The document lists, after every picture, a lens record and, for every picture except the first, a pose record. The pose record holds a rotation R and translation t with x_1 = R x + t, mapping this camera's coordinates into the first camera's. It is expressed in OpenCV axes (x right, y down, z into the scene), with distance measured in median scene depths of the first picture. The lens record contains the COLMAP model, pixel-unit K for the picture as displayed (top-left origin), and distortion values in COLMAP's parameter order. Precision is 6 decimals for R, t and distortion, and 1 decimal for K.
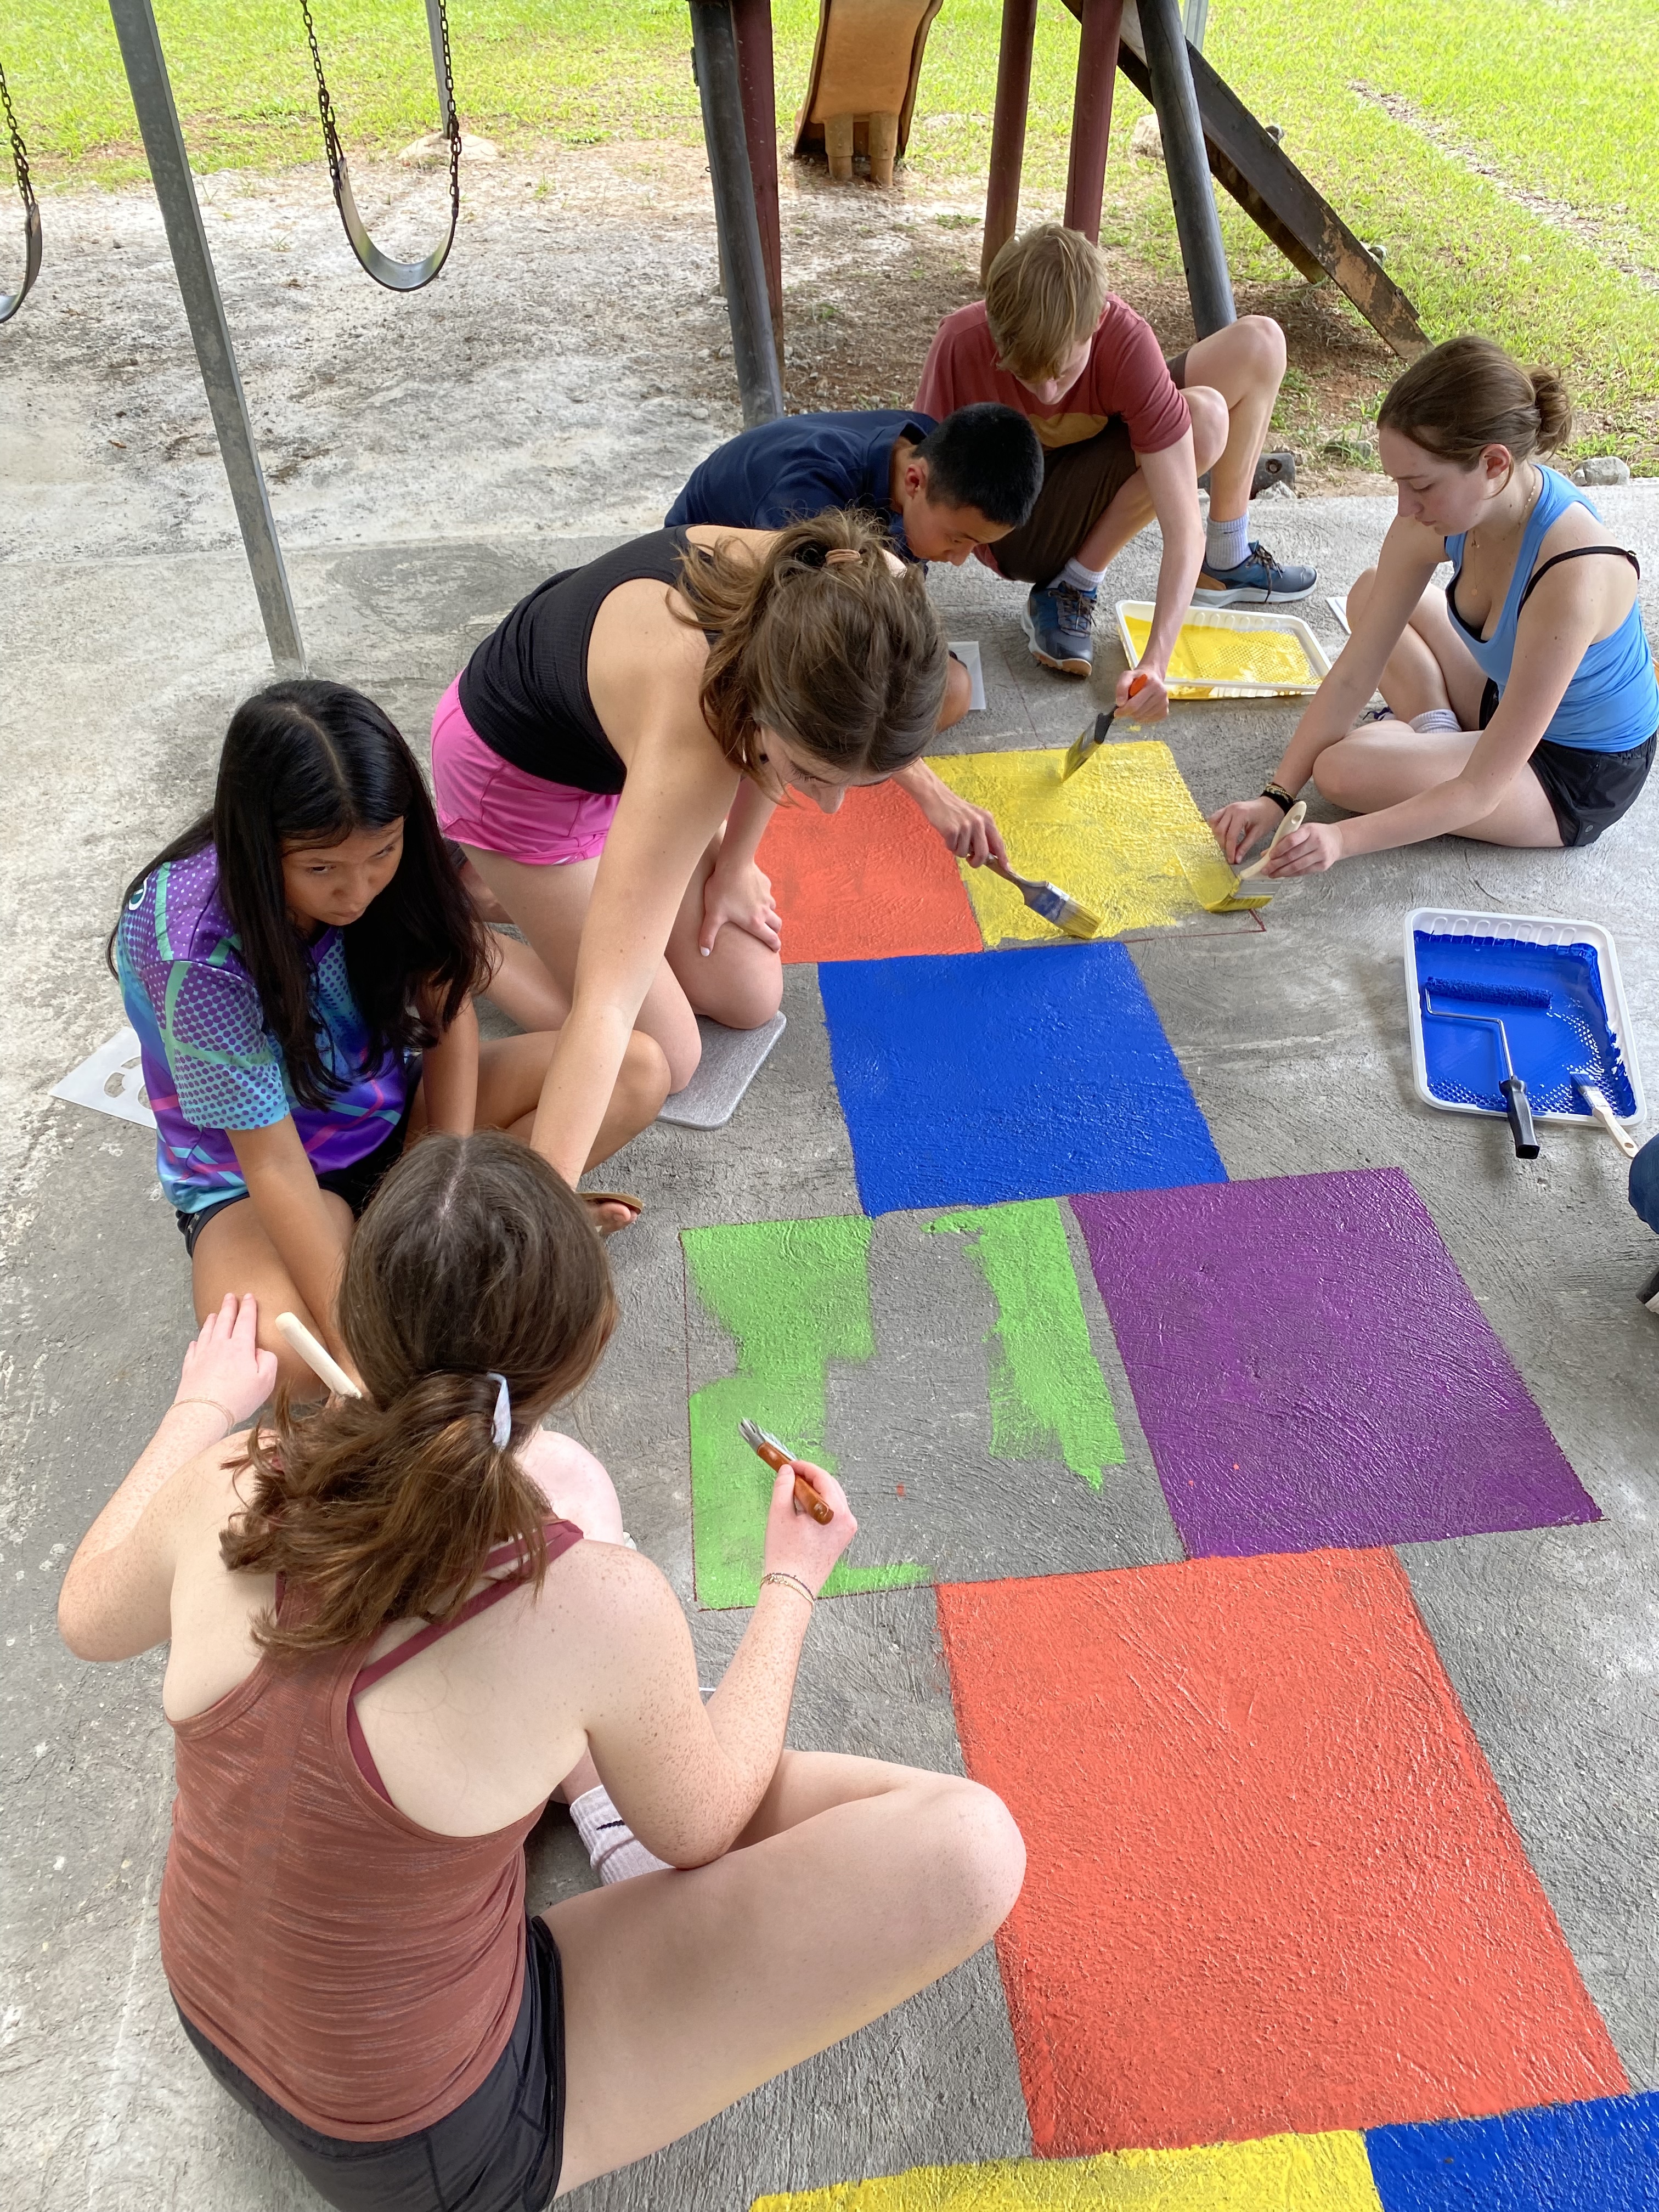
lens RADIAL K [[1681.8, 0, 825.9], [0, 1681.8, 1114.4], [0, 0, 1]] dist [0.022351, -0.015819]
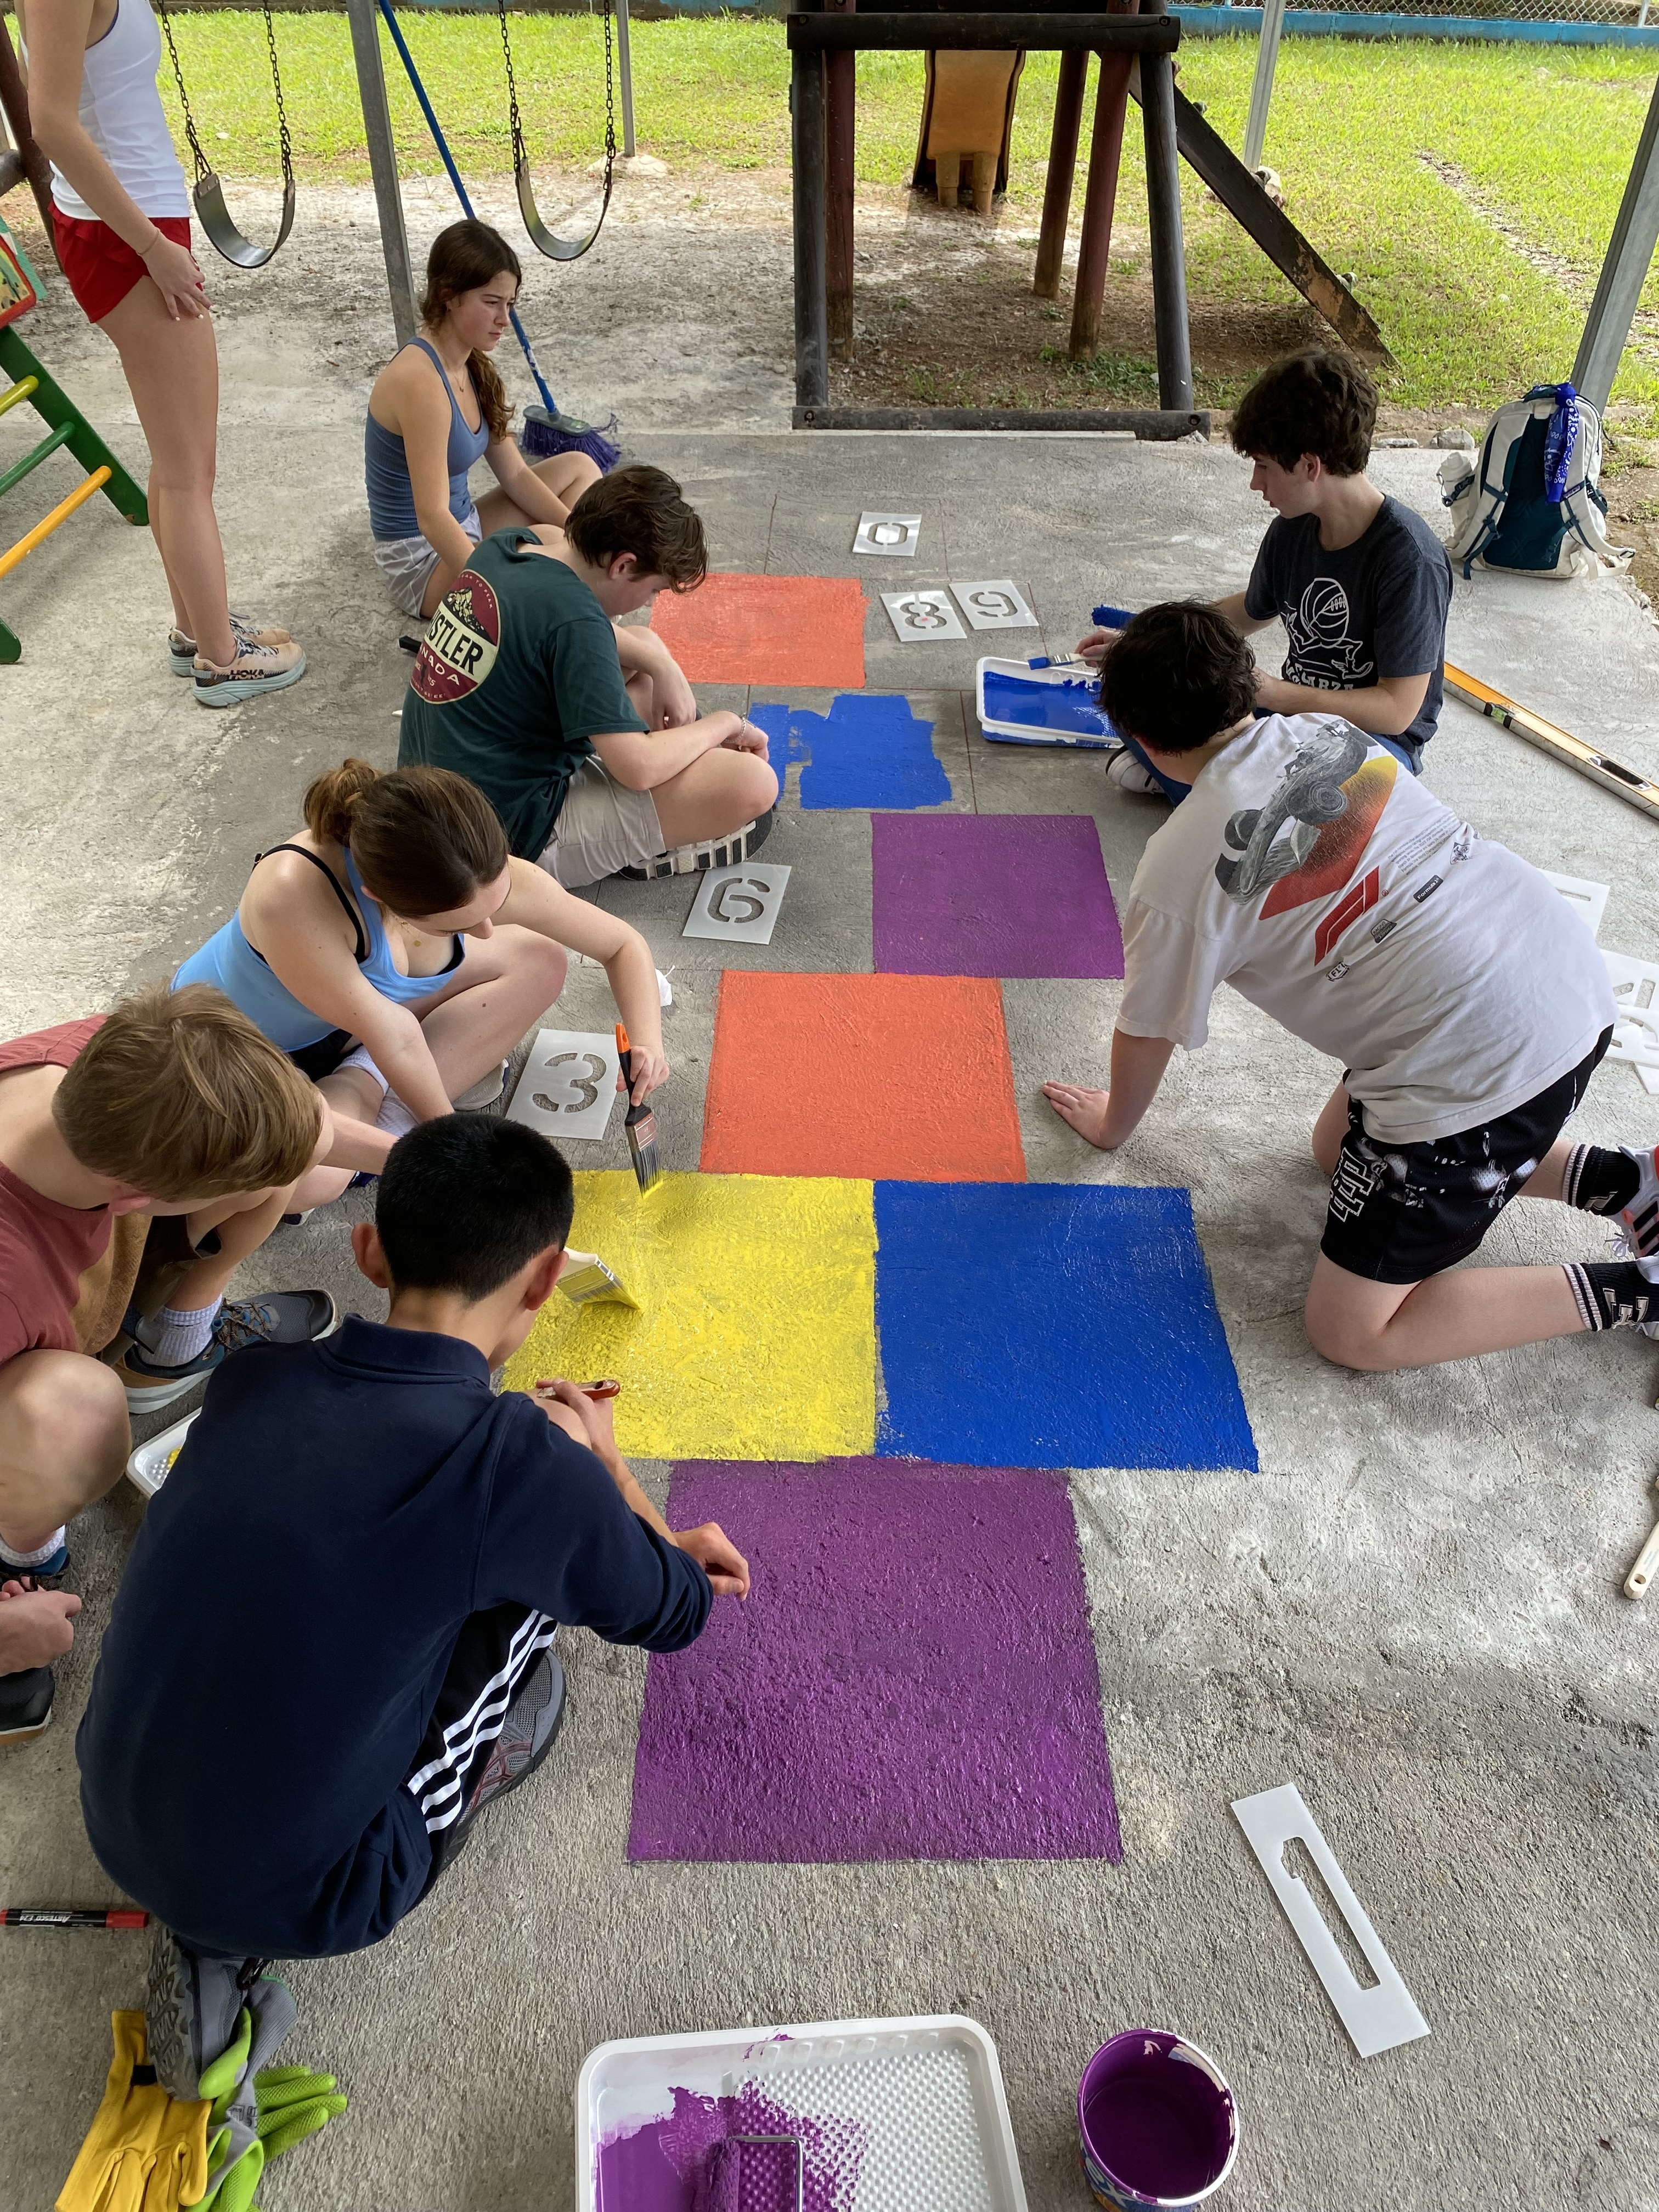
lens RADIAL K [[1681.8, 0, 831.4], [0, 1681.8, 1087.7], [0, 0, 1]] dist [0.022351, -0.015819]
pose [[0.992298, 0.094050, -0.080616, 0.126021], [-0.097047, 0.994696, -0.034090, 0.174610], [0.076982, 0.041651, 0.996162, -0.257427]]
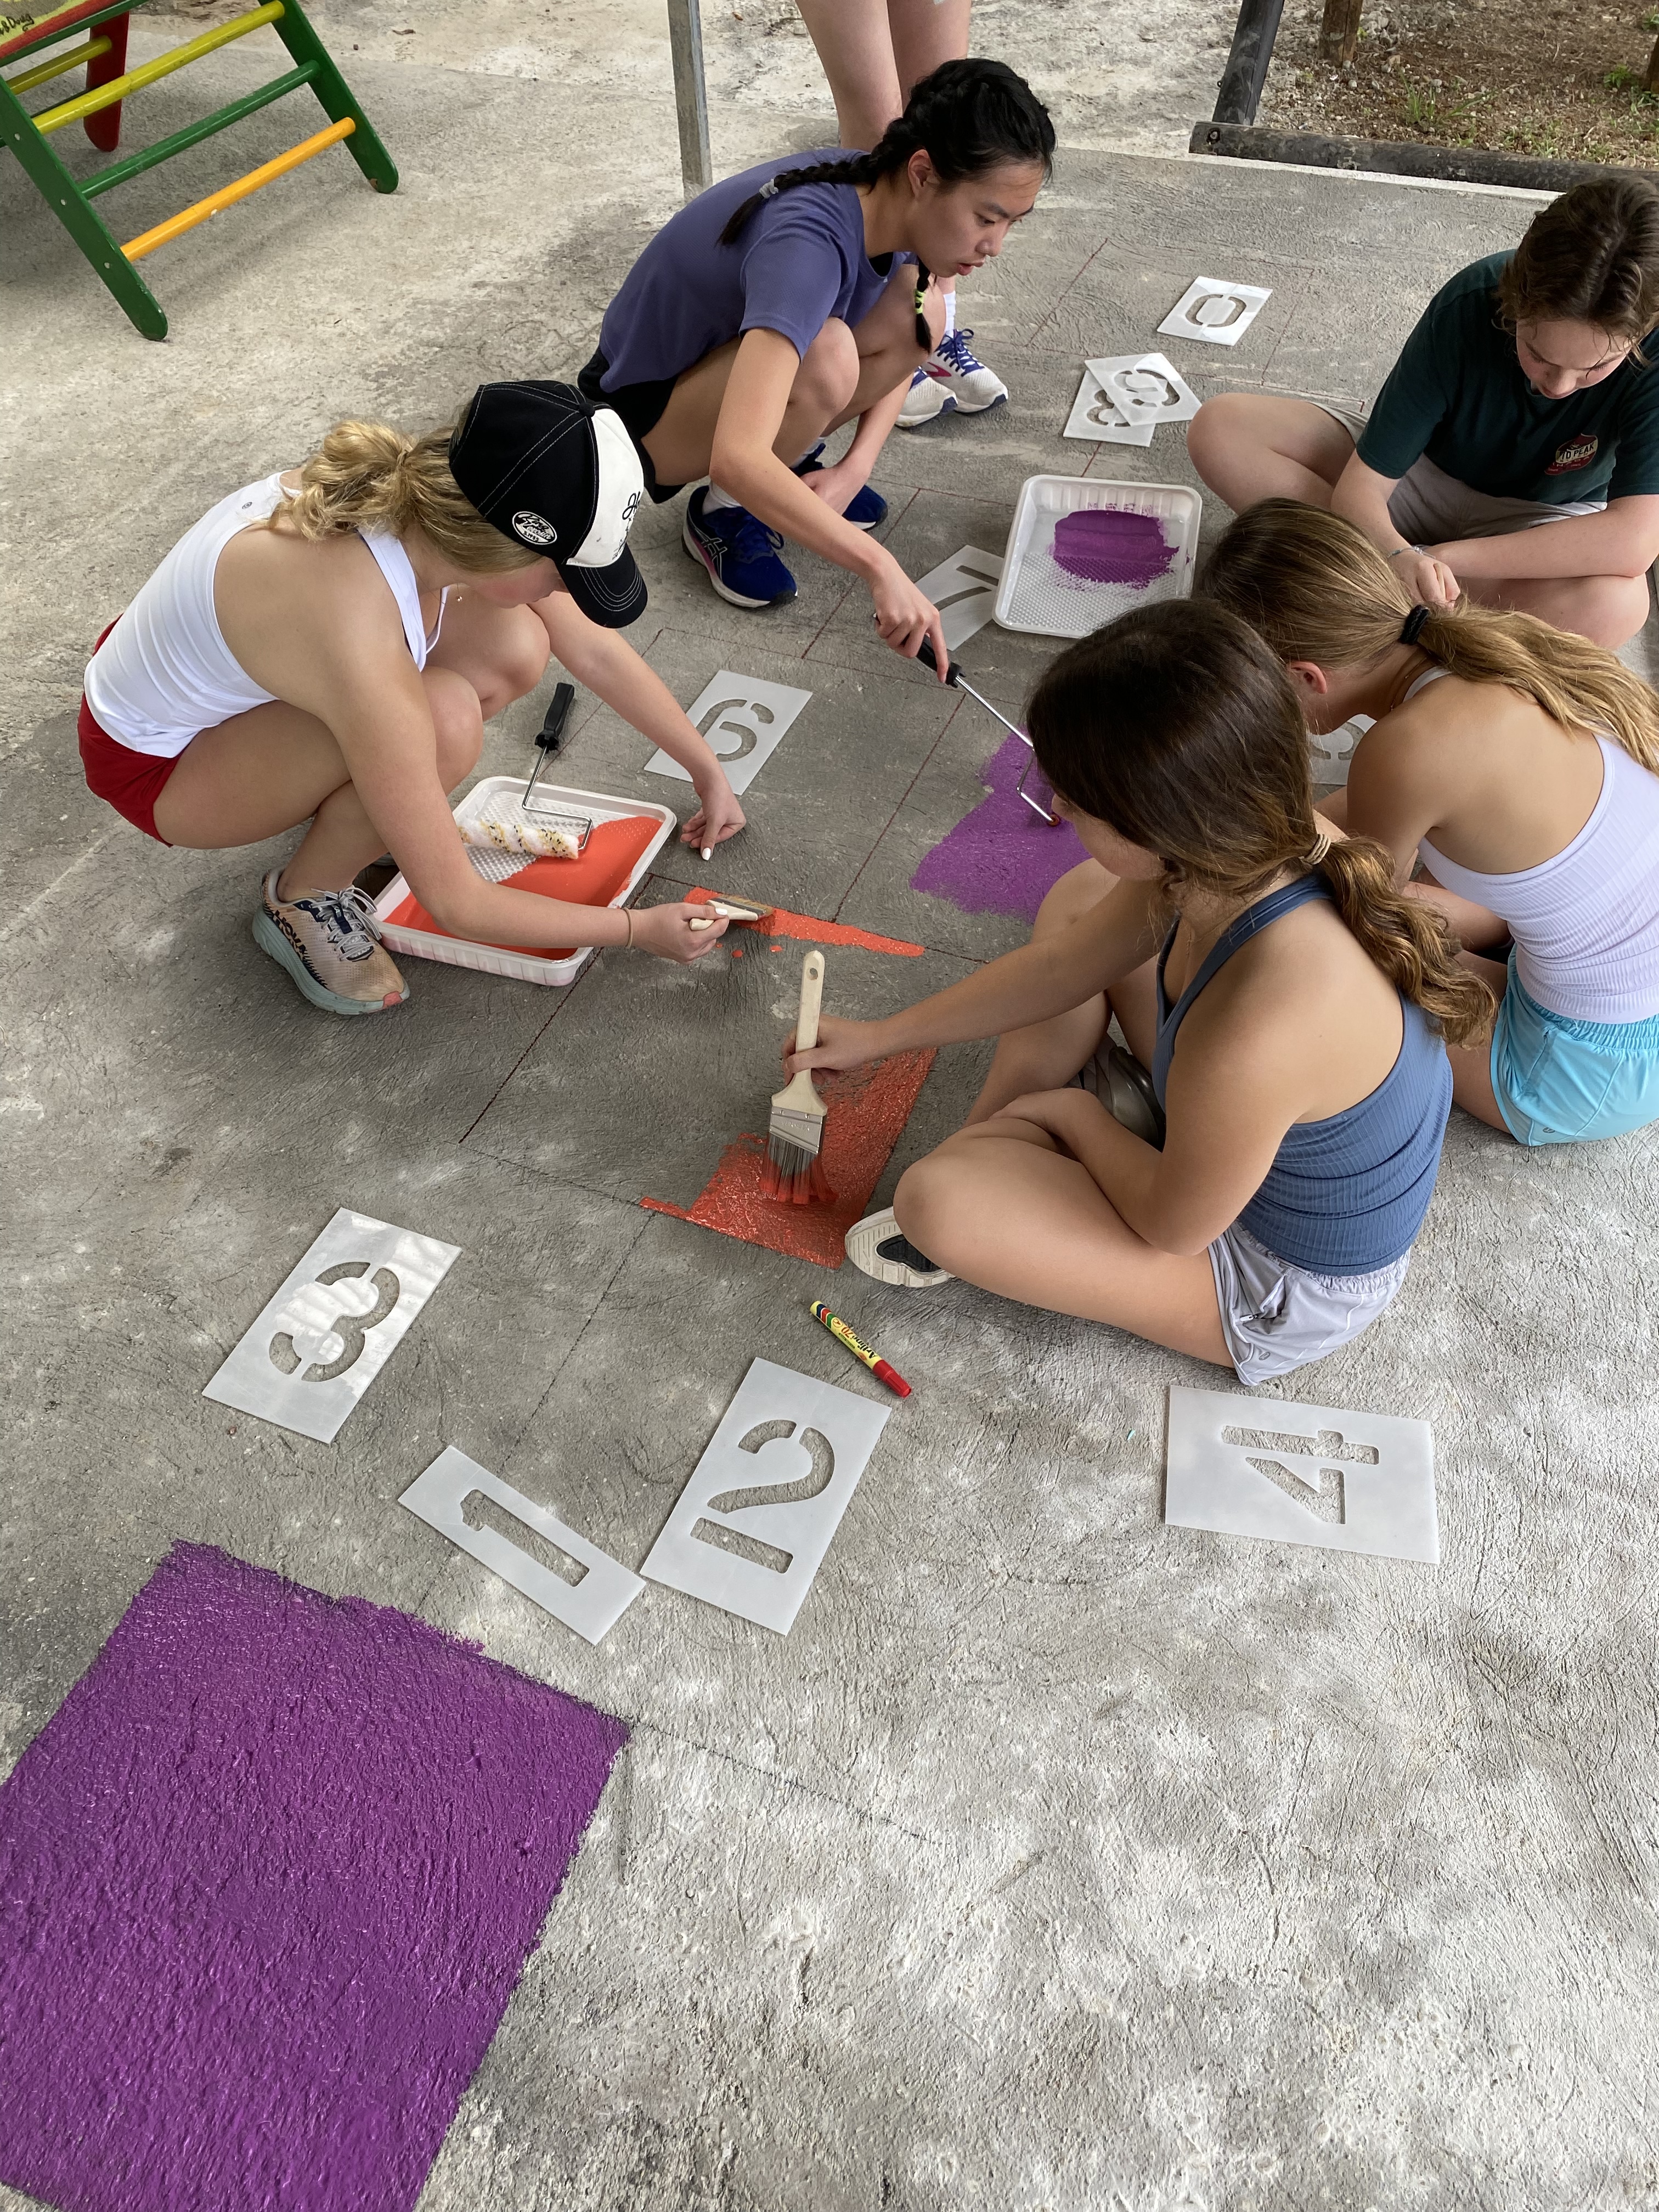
lens RADIAL K [[1681.8, 0, 837.5], [0, 1681.8, 1085.0], [0, 0, 1]] dist [0.022351, -0.015819]
pose [[0.881141, 0.345711, -0.322605, 0.267020], [-0.305638, 0.936977, 0.169290, 0.066010], [0.360798, -0.050568, 0.931272, -0.074133]]
